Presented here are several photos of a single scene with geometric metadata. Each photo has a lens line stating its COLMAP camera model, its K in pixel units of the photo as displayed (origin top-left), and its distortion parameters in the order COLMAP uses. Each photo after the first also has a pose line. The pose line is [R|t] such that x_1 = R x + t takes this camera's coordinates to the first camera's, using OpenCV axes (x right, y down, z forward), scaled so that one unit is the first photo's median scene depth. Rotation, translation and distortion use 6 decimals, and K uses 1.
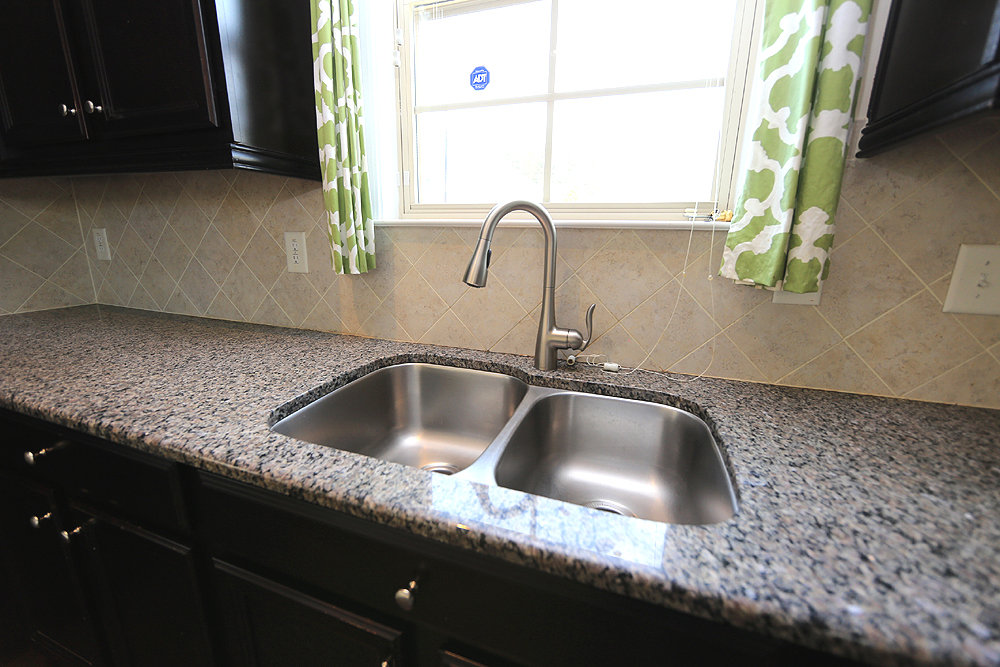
lens RADIAL K [[395.6, 0, 495.9], [0, 395.6, 327.8], [0, 0, 1]] dist [-0.011249, 0.000945]
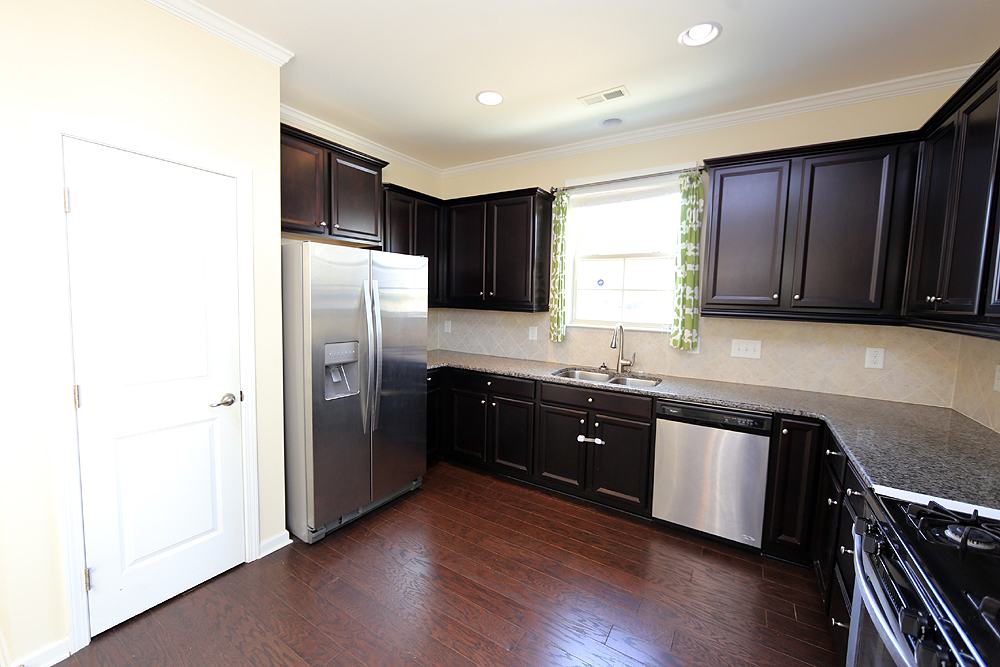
lens RADIAL K [[395.6, 0, 498.2], [0, 395.6, 330.0], [0, 0, 1]] dist [-0.011249, 0.000945]
pose [[0.973145, 0.022955, -0.229045, -0.142272], [-0.059245, 0.986472, -0.152849, 0.390868], [0.222438, 0.162314, 0.961341, -2.956260]]
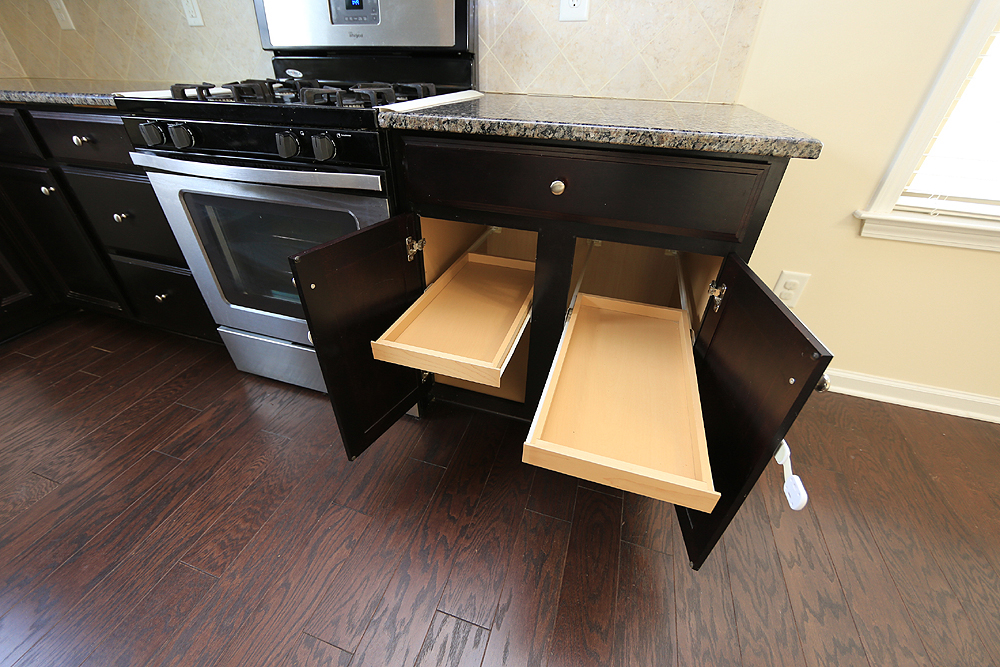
lens RADIAL K [[395.6, 0, 495.5], [0, 395.6, 332.2], [0, 0, 1]] dist [-0.011249, 0.000945]
pose [[-0.026714, -0.582610, 0.812313, -0.548813], [0.223259, 0.788600, 0.572944, 0.833669], [-0.974393, 0.196662, 0.109006, -2.220118]]
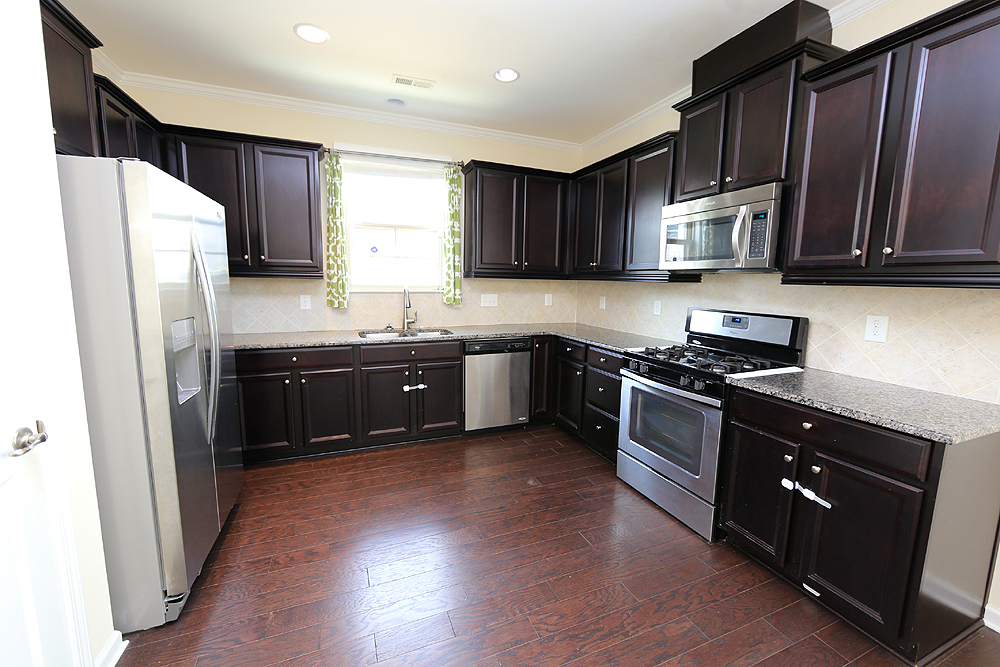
lens RADIAL K [[395.6, 0, 496.0], [0, 395.6, 329.8], [0, 0, 1]] dist [-0.011249, 0.000945]
pose [[0.753548, -0.090985, 0.651066, -2.048615], [0.155352, 0.986971, -0.041878, 0.486595], [-0.638773, 0.132701, 0.757865, -2.912512]]
